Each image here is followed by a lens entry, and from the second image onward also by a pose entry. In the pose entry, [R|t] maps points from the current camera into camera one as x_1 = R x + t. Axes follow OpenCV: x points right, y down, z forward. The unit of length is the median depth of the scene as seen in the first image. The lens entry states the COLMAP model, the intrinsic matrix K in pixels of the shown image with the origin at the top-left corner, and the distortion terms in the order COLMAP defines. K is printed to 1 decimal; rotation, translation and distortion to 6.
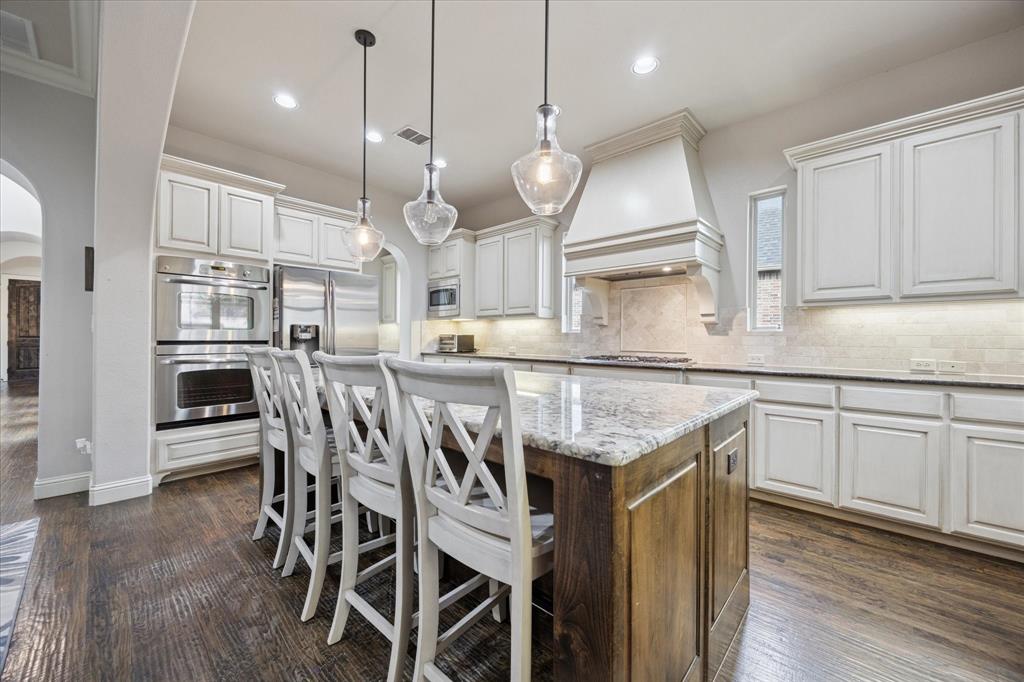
lens RADIAL K [[394.9, 0, 509.5], [0, 394.9, 338.8], [0, 0, 1]] dist [-0.002164, -0.000149]
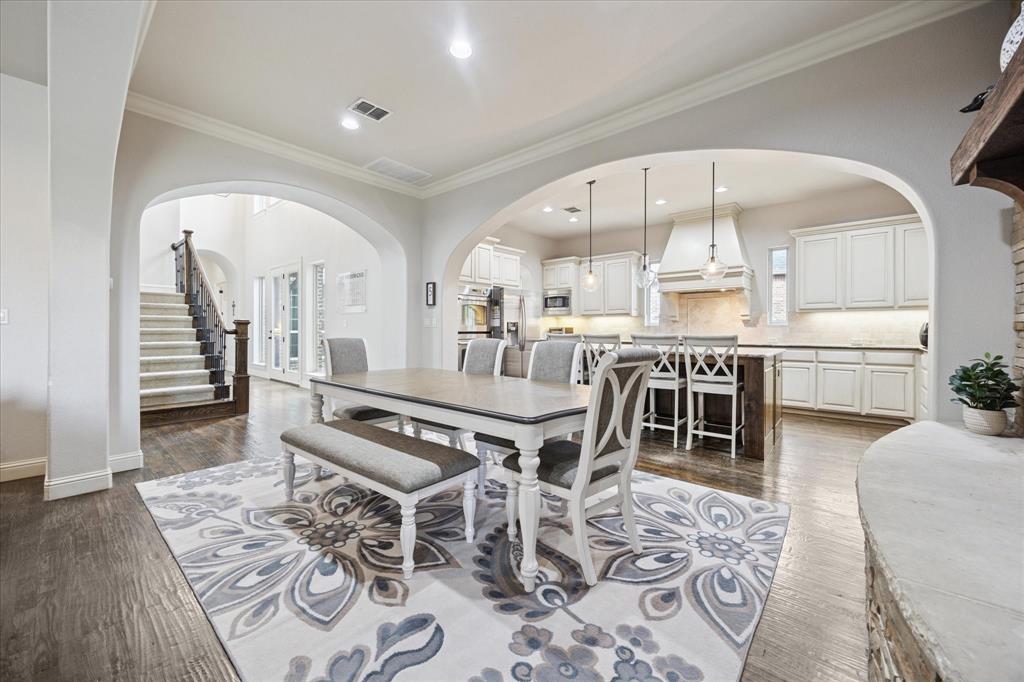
lens RADIAL K [[394.9, 0, 515.5], [0, 394.9, 333.5], [0, 0, 1]] dist [-0.002164, -0.000149]
pose [[0.998963, -0.006894, 0.045014, -0.617588], [0.006510, 0.999941, 0.008676, -0.001888], [-0.045072, -0.008374, 0.998949, -0.734384]]
